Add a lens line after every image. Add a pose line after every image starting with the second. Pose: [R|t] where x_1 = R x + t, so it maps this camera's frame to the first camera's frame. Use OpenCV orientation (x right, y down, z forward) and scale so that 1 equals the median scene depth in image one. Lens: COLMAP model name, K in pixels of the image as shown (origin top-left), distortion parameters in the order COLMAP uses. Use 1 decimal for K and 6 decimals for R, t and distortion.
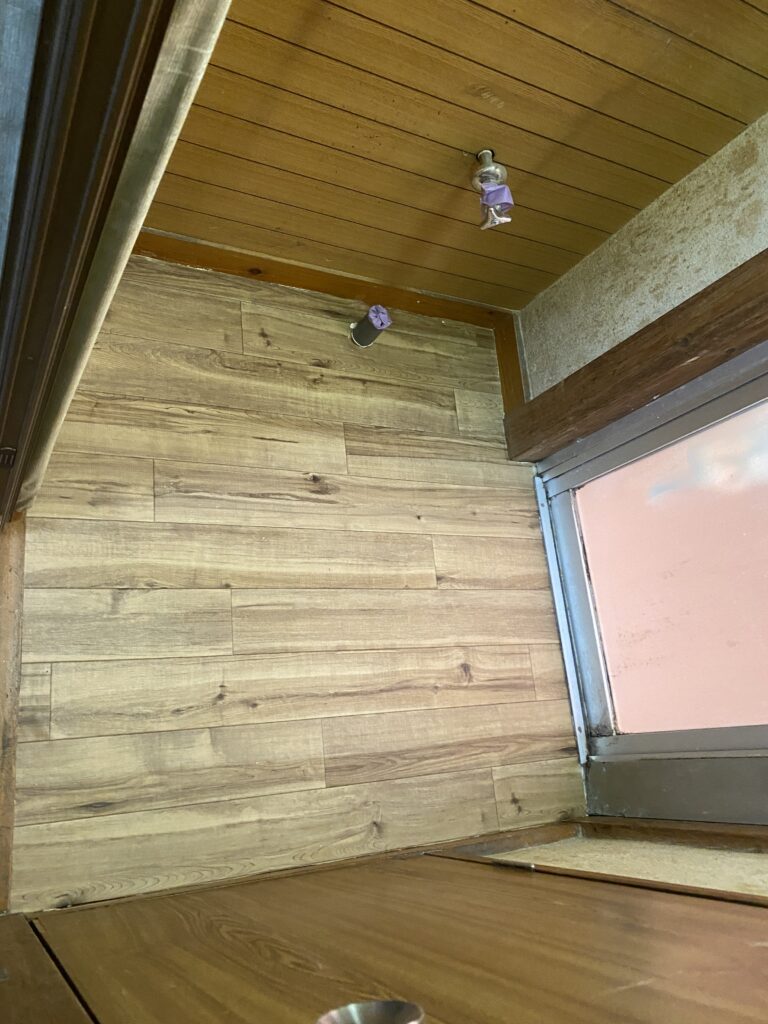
lens RADIAL K [[783.4, 0, 382.3], [0, 783.4, 518.9], [0, 0, 1]] dist [-0.008415, -0.027441]
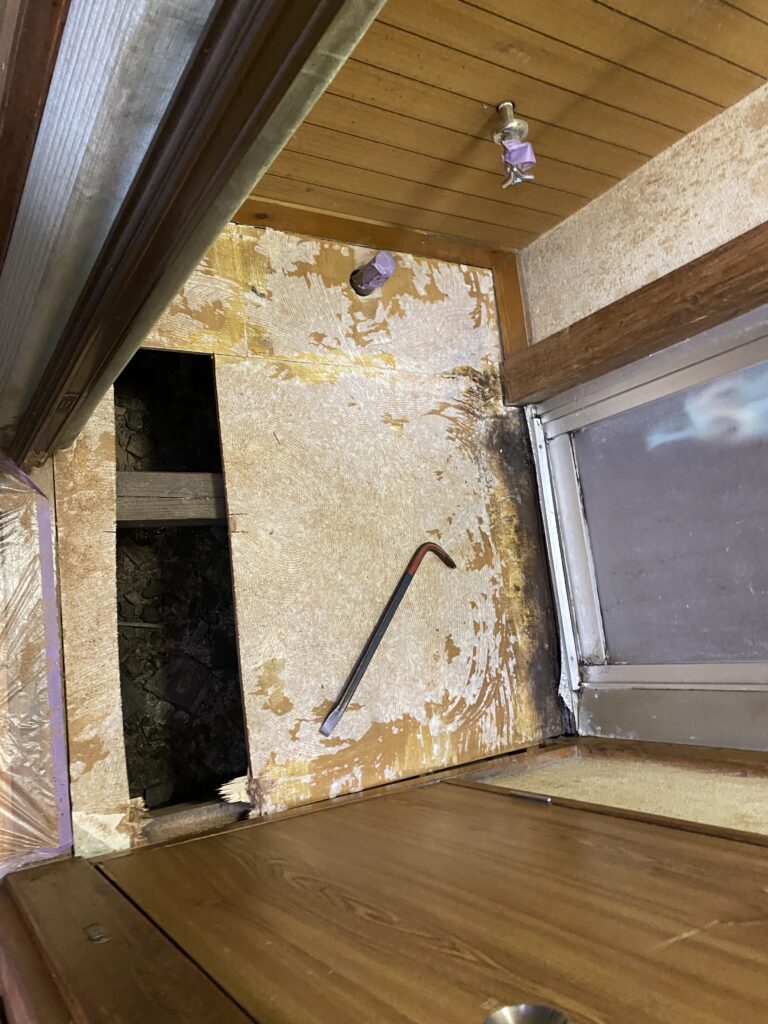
lens RADIAL K [[783.4, 0, 376.9], [0, 783.4, 513.8], [0, 0, 1]] dist [-0.008415, -0.027441]
pose [[0.998928, -0.010076, 0.045185, -0.071118], [0.004197, 0.991719, 0.128362, -0.075908], [-0.046104, -0.128035, 0.990697, -0.026823]]
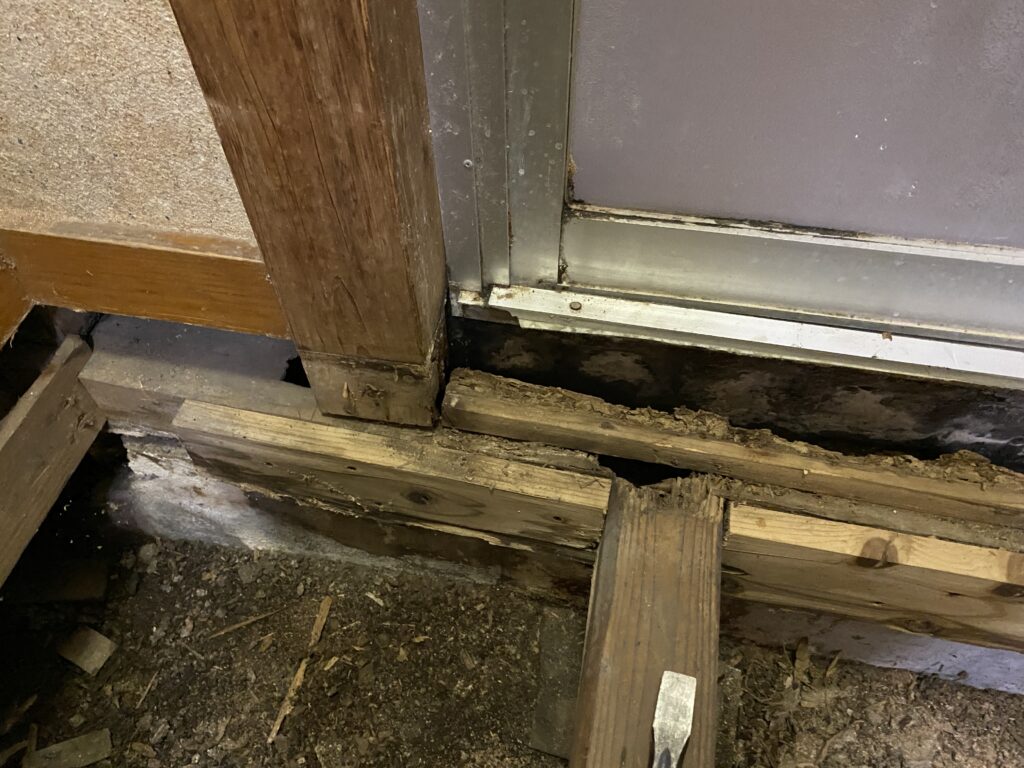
lens RADIAL K [[783.4, 0, 508.7], [0, 783.4, 385.0], [0, 0, 1]] dist [-0.008415, -0.027441]
pose [[0.251102, -0.958761, 0.133137, 0.143201], [0.955752, 0.267355, 0.122715, -0.095206], [-0.153249, 0.096432, 0.983471, 0.811925]]
